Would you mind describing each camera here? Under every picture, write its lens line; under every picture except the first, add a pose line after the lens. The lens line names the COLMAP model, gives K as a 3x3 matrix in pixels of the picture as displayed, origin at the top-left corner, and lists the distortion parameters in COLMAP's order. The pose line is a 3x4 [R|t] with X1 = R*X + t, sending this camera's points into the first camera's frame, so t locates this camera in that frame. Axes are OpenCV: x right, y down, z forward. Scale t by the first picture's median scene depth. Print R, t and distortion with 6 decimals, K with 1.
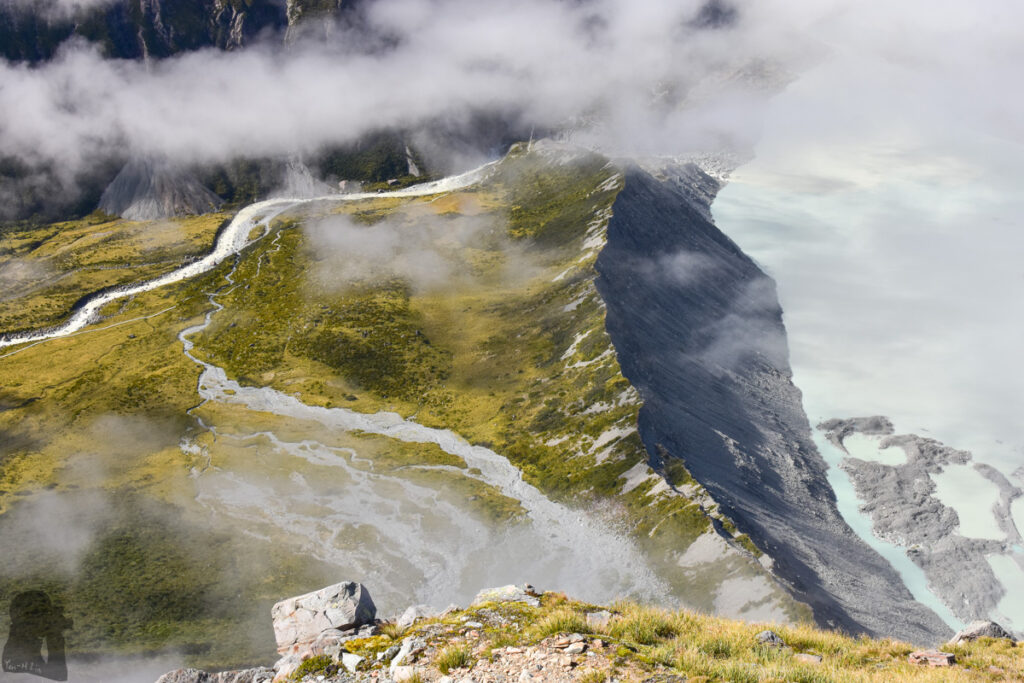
lens RADIAL K [[1557.4, 0, 515.3], [0, 1557.4, 343.5], [0, 0, 1]] dist [-0.154510, 0.000000]
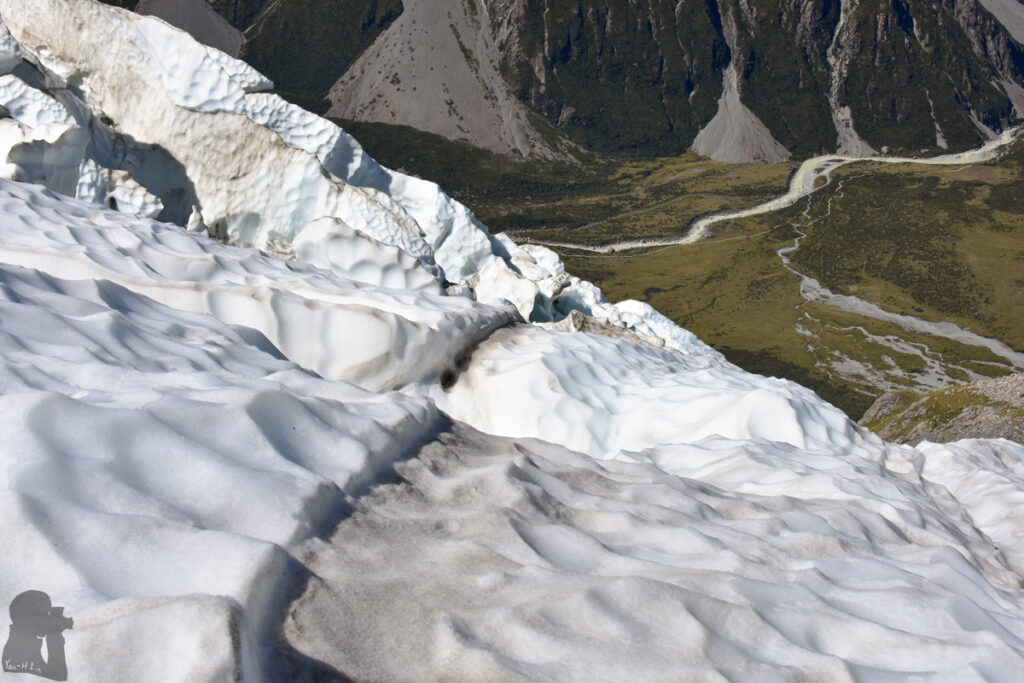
lens RADIAL K [[1557.4, 0, 519.0], [0, 1557.4, 349.0], [0, 0, 1]] dist [-0.154510, 0.000000]
pose [[0.963352, 0.115354, -0.242169, -0.099369], [-0.107843, 0.993190, 0.044089, 0.041606], [0.245606, -0.016357, 0.969232, -0.330448]]
